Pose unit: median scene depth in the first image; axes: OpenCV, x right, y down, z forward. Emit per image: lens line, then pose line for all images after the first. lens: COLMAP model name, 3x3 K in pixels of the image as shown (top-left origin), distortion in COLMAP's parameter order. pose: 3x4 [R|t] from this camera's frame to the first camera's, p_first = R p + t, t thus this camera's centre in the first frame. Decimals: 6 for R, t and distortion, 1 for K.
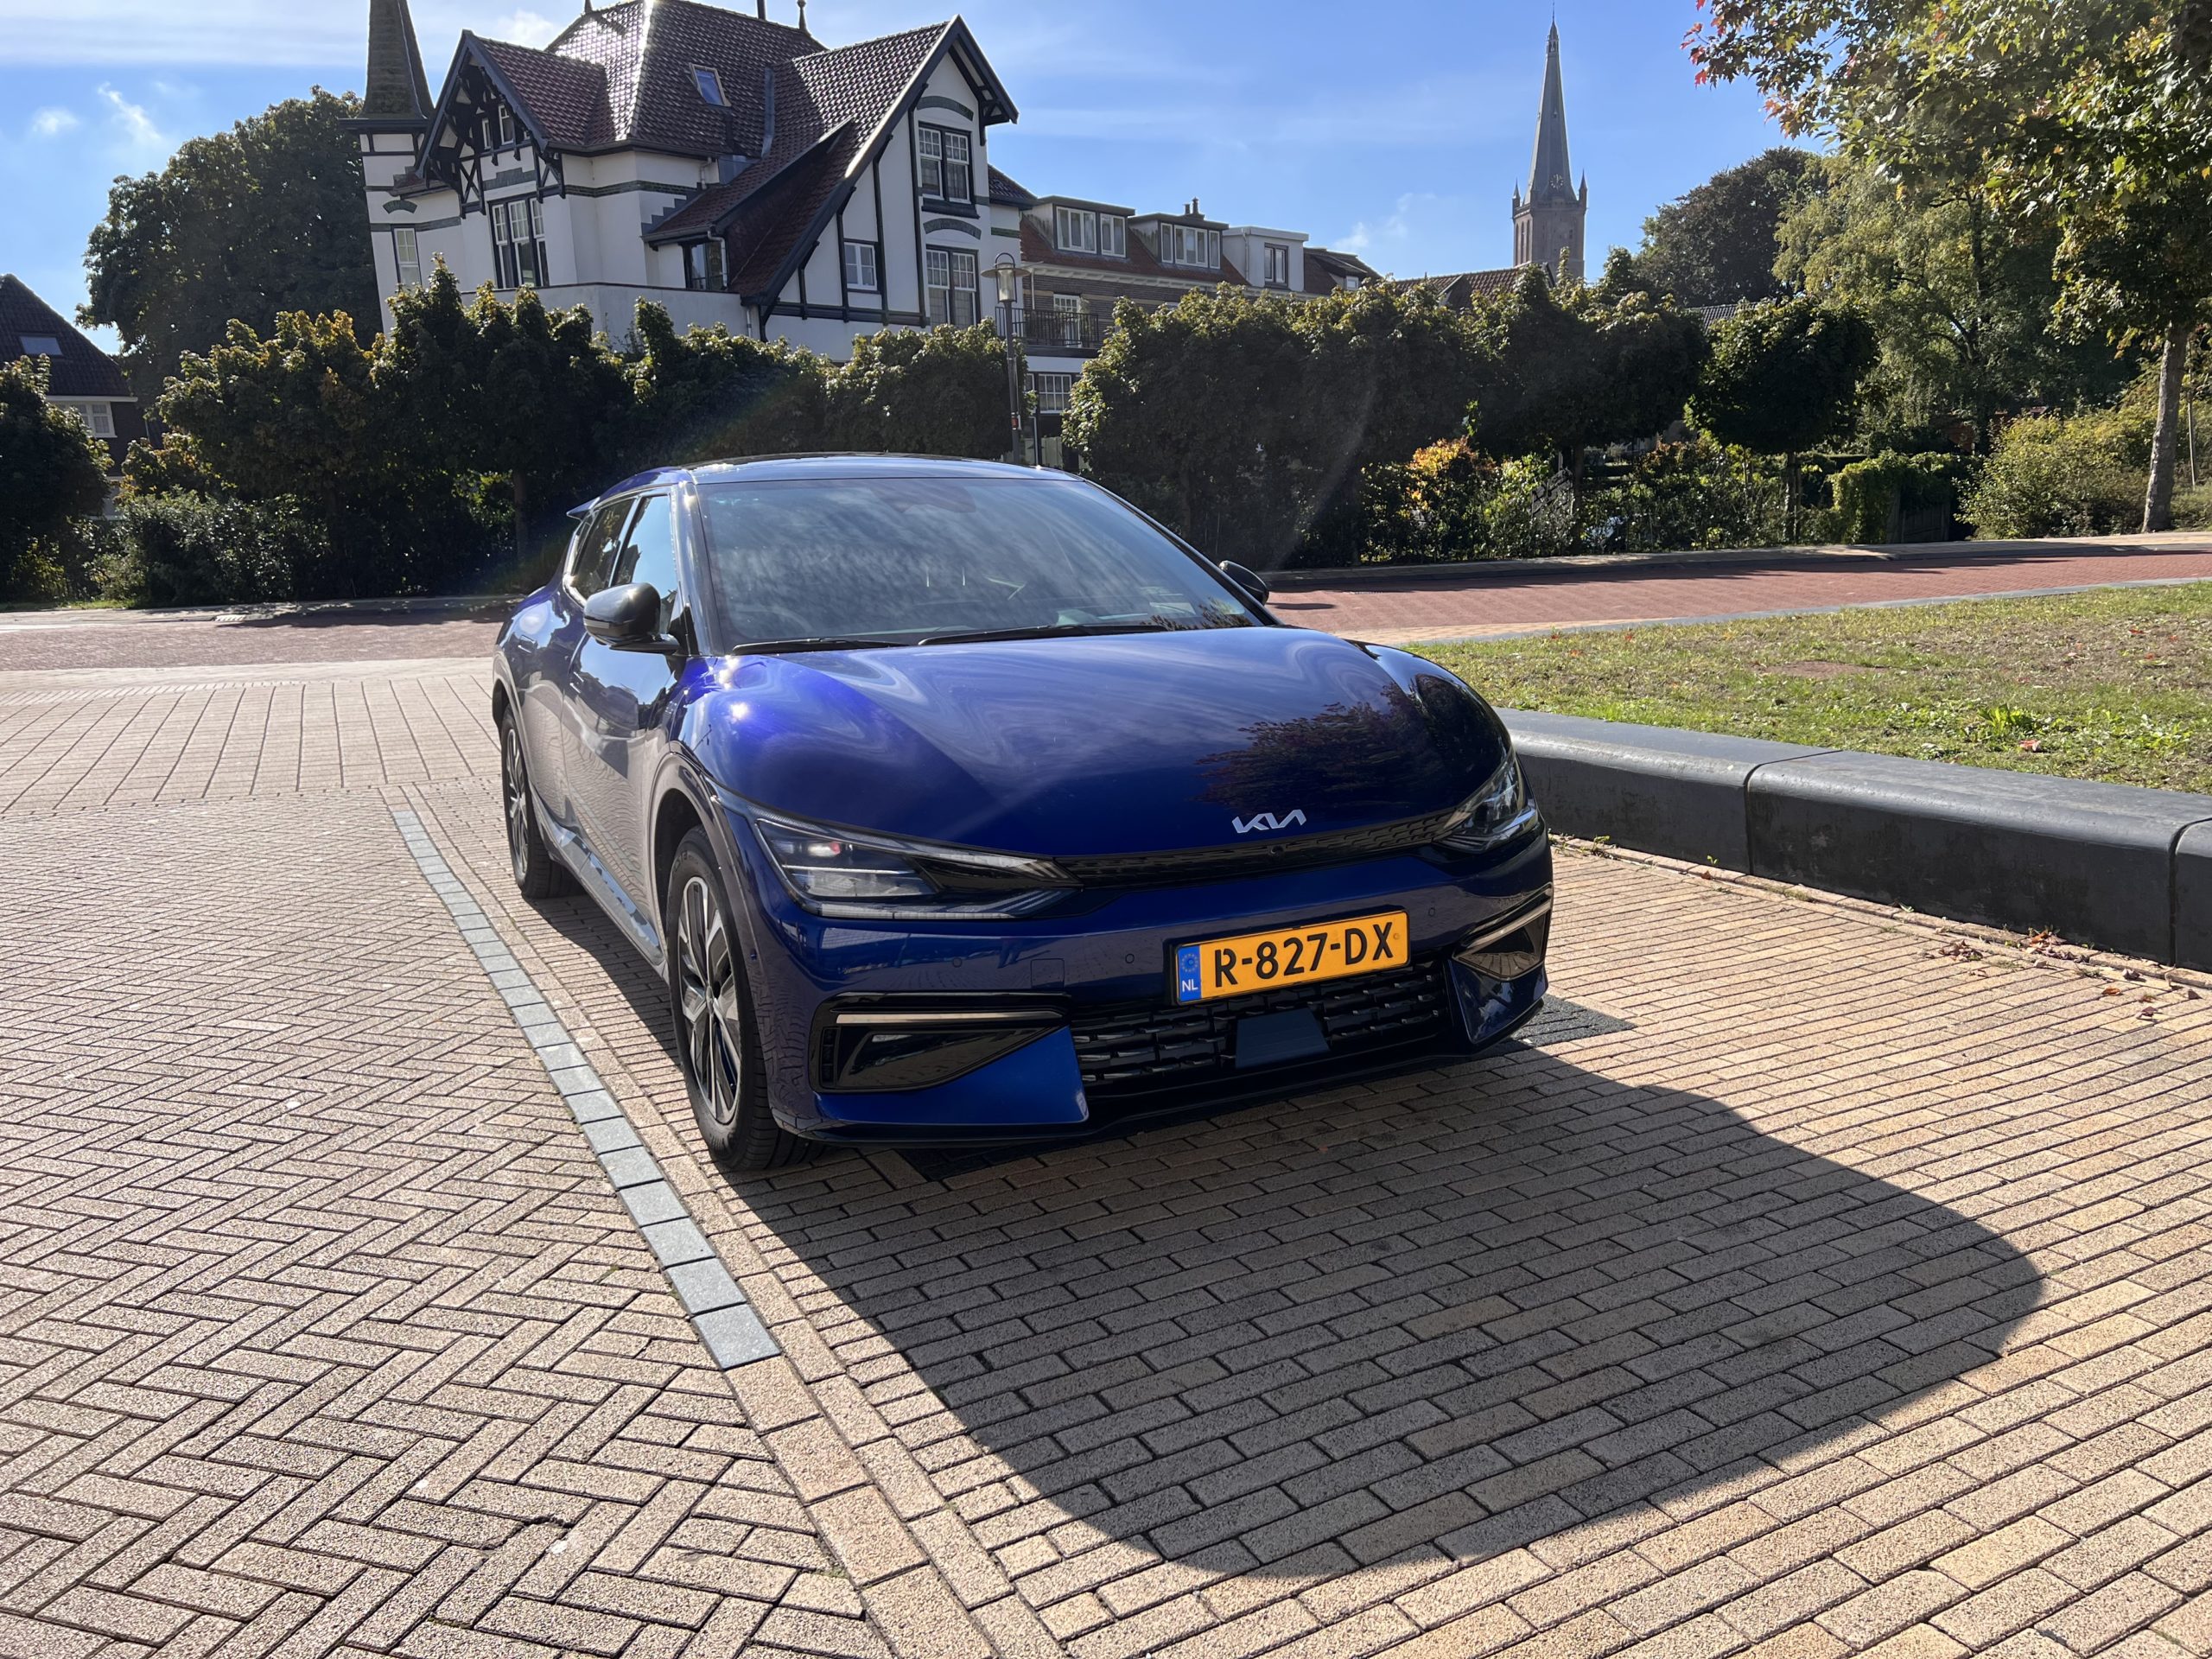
lens RADIAL K [[1659.4, 0, 1121.3], [0, 1659.4, 814.5], [0, 0, 1]] dist [0.051352, -0.051743]
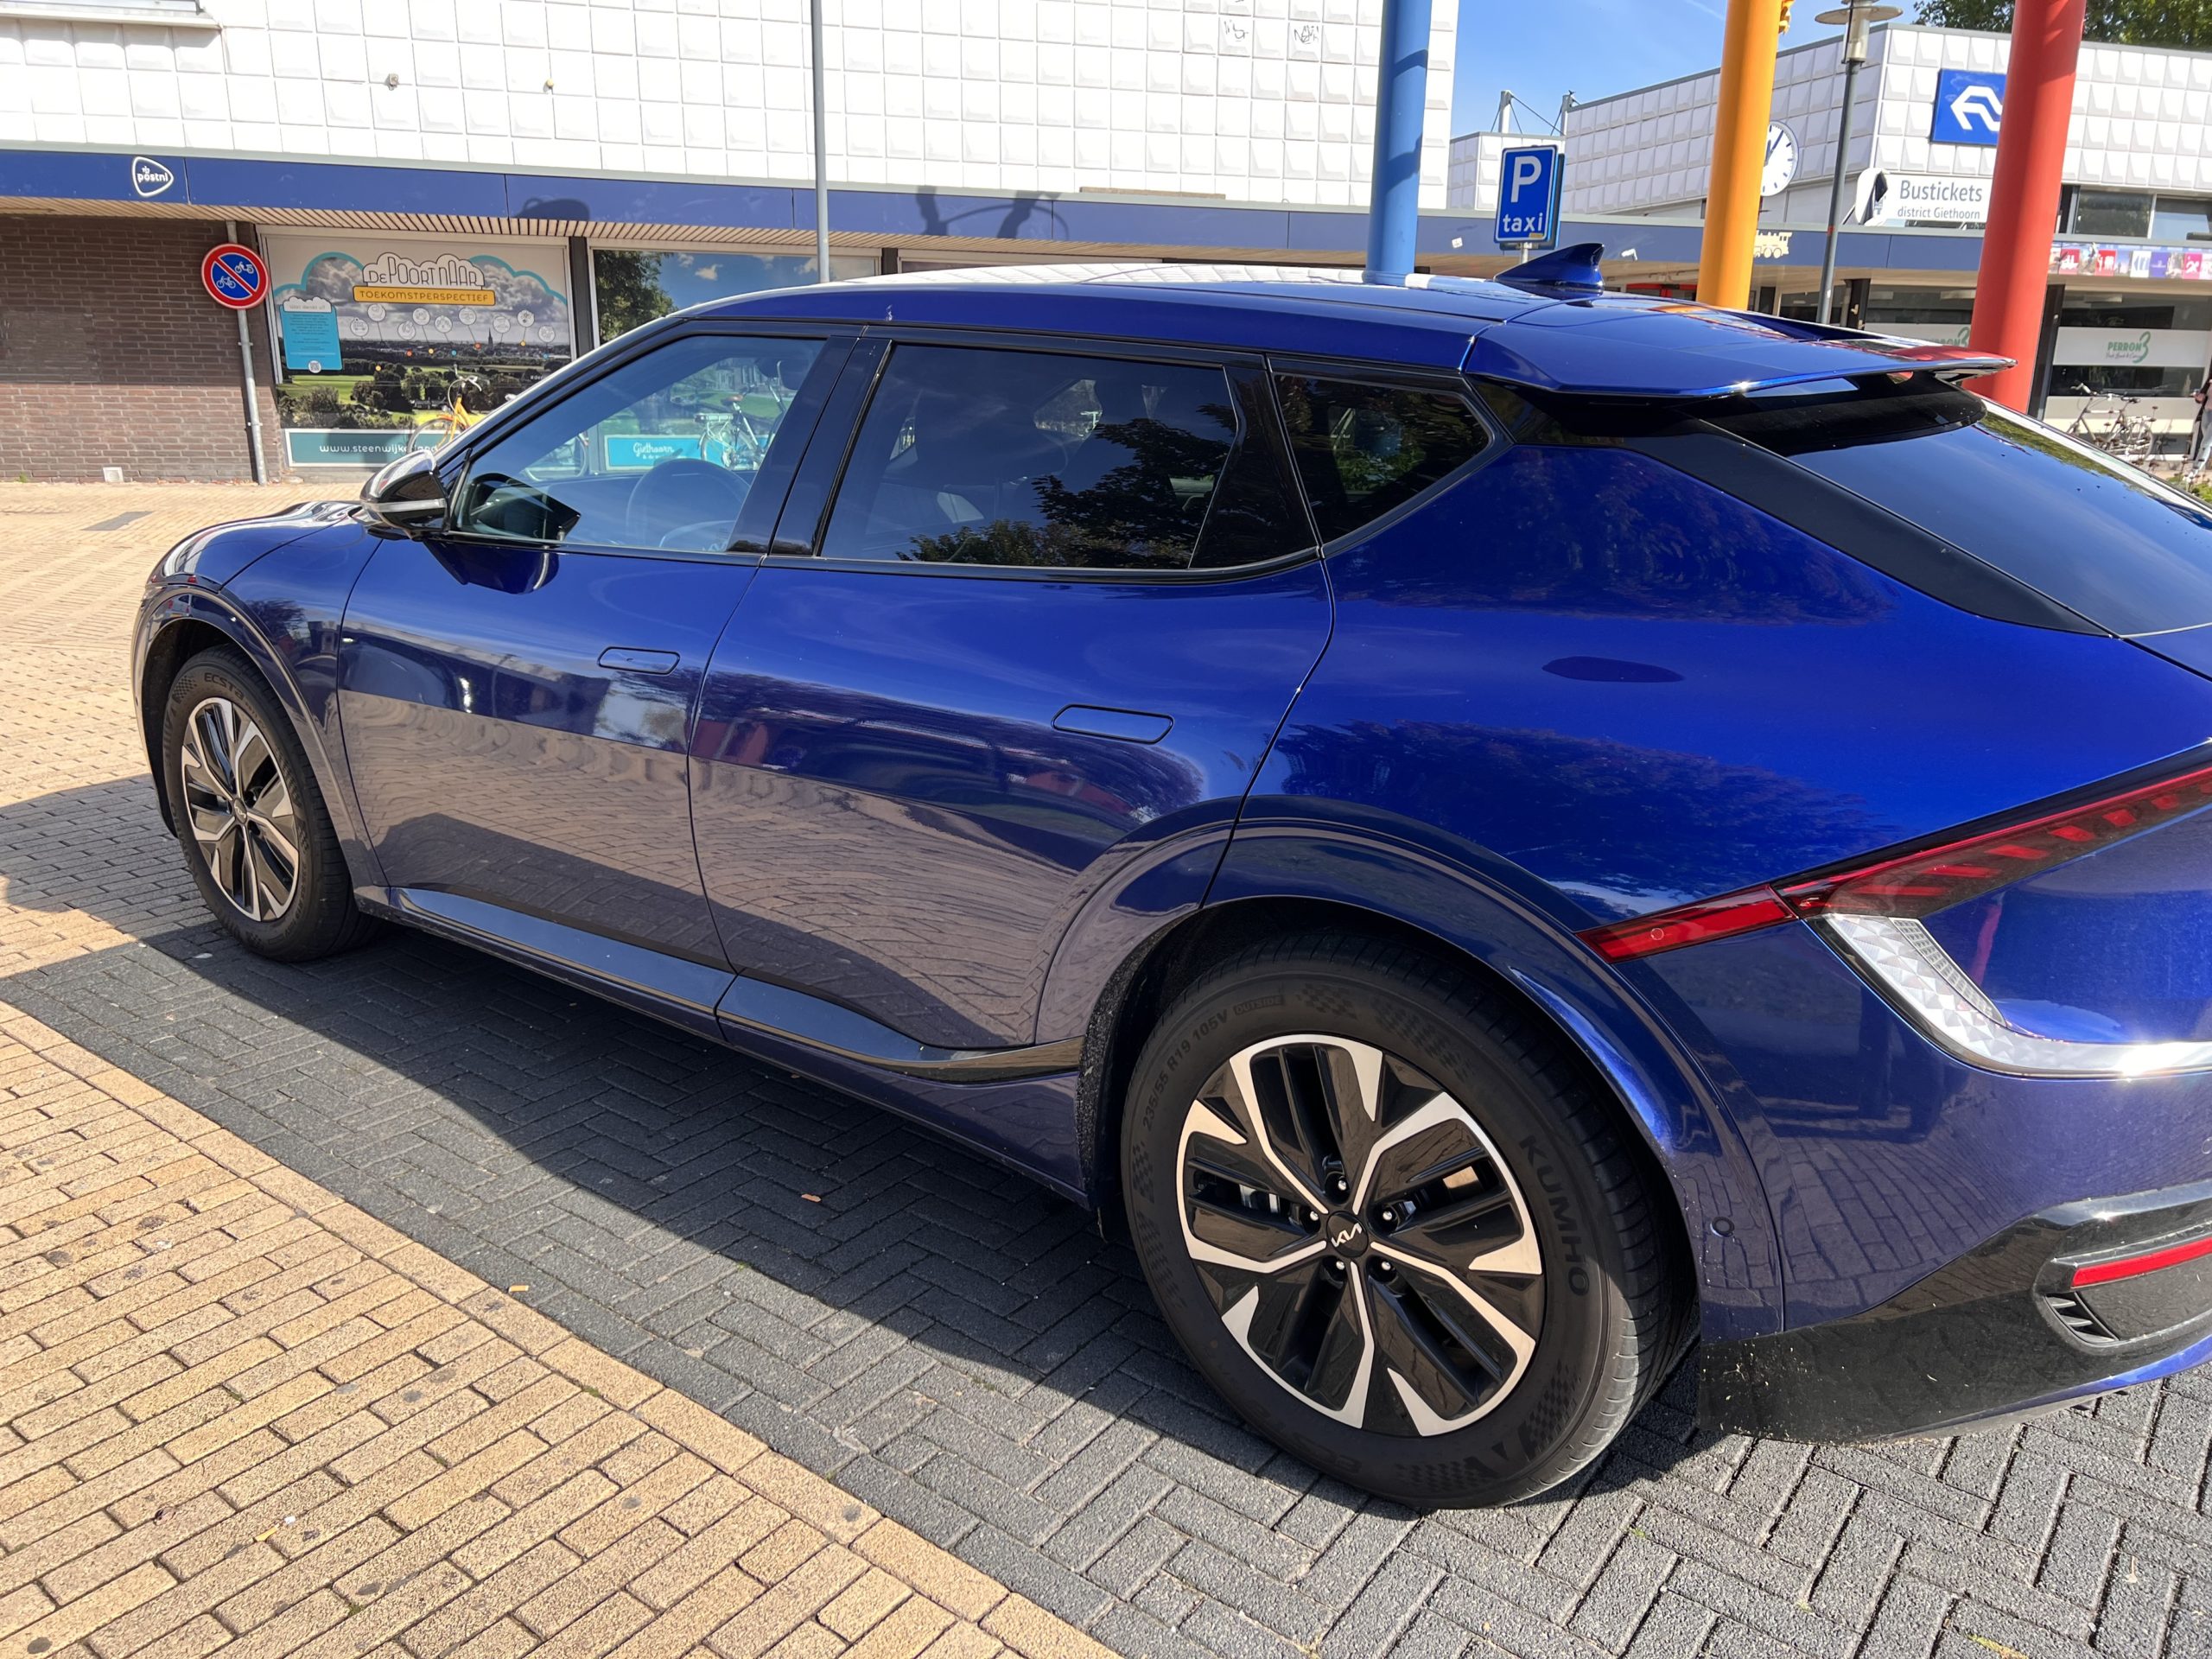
lens RADIAL K [[1656.1, 0, 1098.6], [0, 1656.1, 839.7], [0, 0, 1]] dist [0.058974, -0.064889]
pose [[-0.911267, 0.131945, -0.390107, 0.018608], [-0.064886, 0.889448, 0.452407, -0.062640], [0.406673, 0.437576, -0.801963, 0.321179]]
